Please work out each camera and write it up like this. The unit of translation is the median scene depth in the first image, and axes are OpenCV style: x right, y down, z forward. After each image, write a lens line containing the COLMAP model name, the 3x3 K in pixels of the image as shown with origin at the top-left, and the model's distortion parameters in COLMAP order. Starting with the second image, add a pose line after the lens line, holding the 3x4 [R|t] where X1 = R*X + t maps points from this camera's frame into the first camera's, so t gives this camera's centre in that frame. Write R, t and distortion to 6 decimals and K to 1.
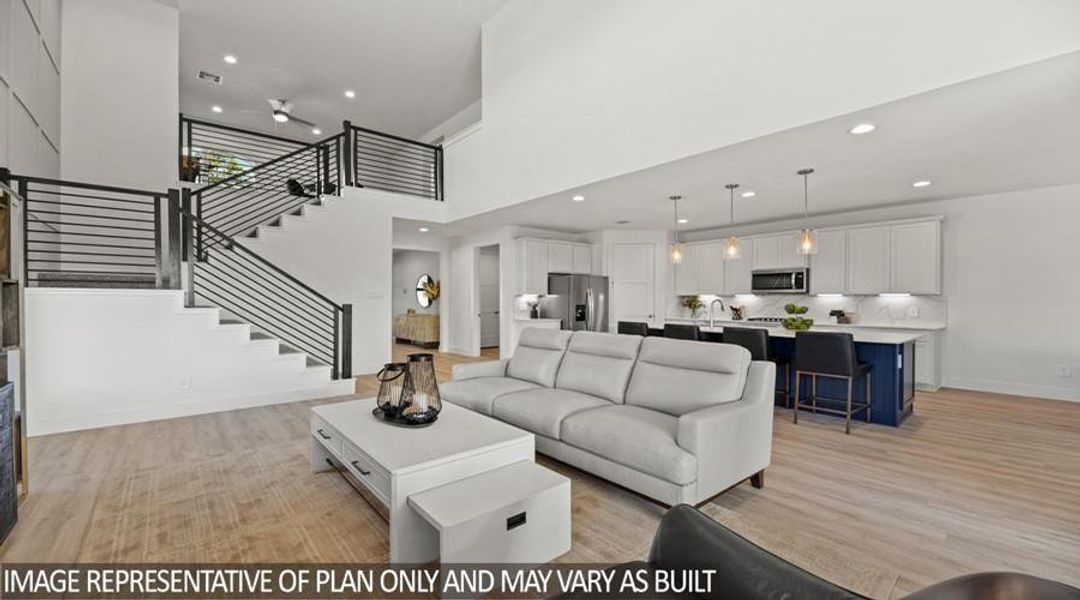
lens RADIAL K [[432.9, 0, 527.2], [0, 432.9, 301.9], [0, 0, 1]] dist [0.000462, -0.000001]
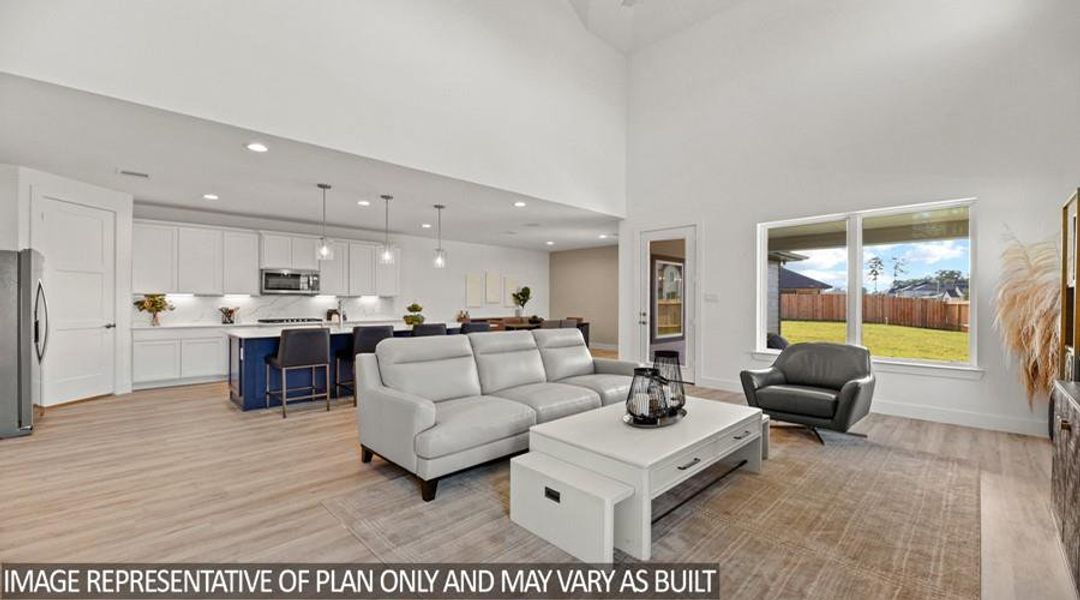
lens RADIAL K [[432.9, 0, 527.2], [0, 432.9, 301.9], [0, 0, 1]] dist [0.000462, -0.000001]
pose [[-0.070986, -0.007454, 0.997449, -0.549946], [0.003744, 0.999963, 0.007739, -0.008107], [-0.997470, 0.004284, -0.070956, 0.586754]]
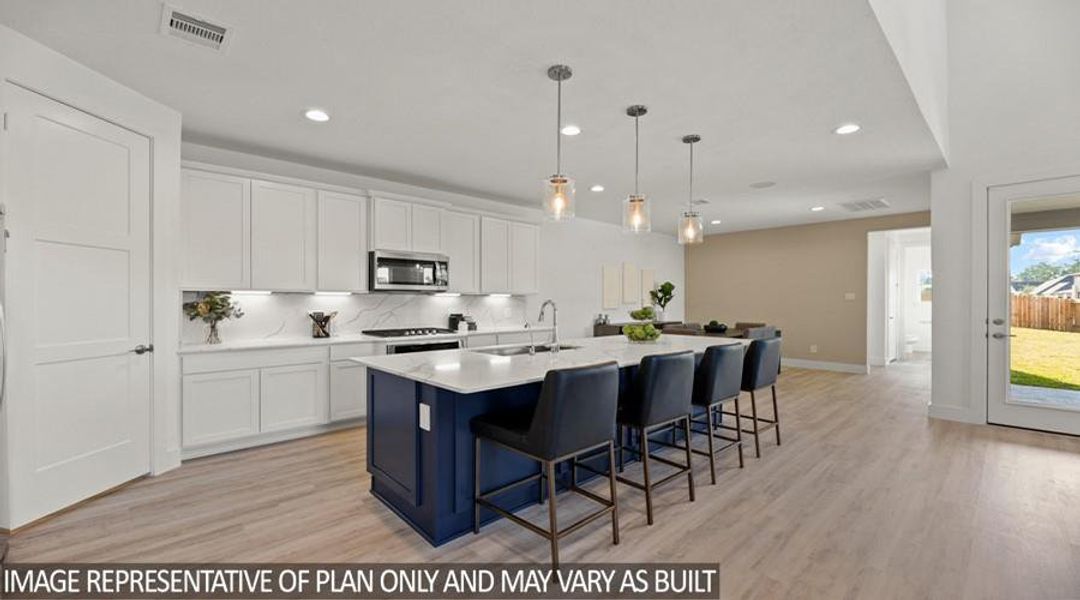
lens RADIAL K [[432.9, 0, 527.2], [0, 432.9, 301.9], [0, 0, 1]] dist [0.000462, -0.000001]
pose [[-0.040018, -0.006301, 0.999179, -0.101898], [0.008381, 0.999943, 0.006642, -0.006903], [-0.999164, 0.008640, -0.039962, 0.969470]]
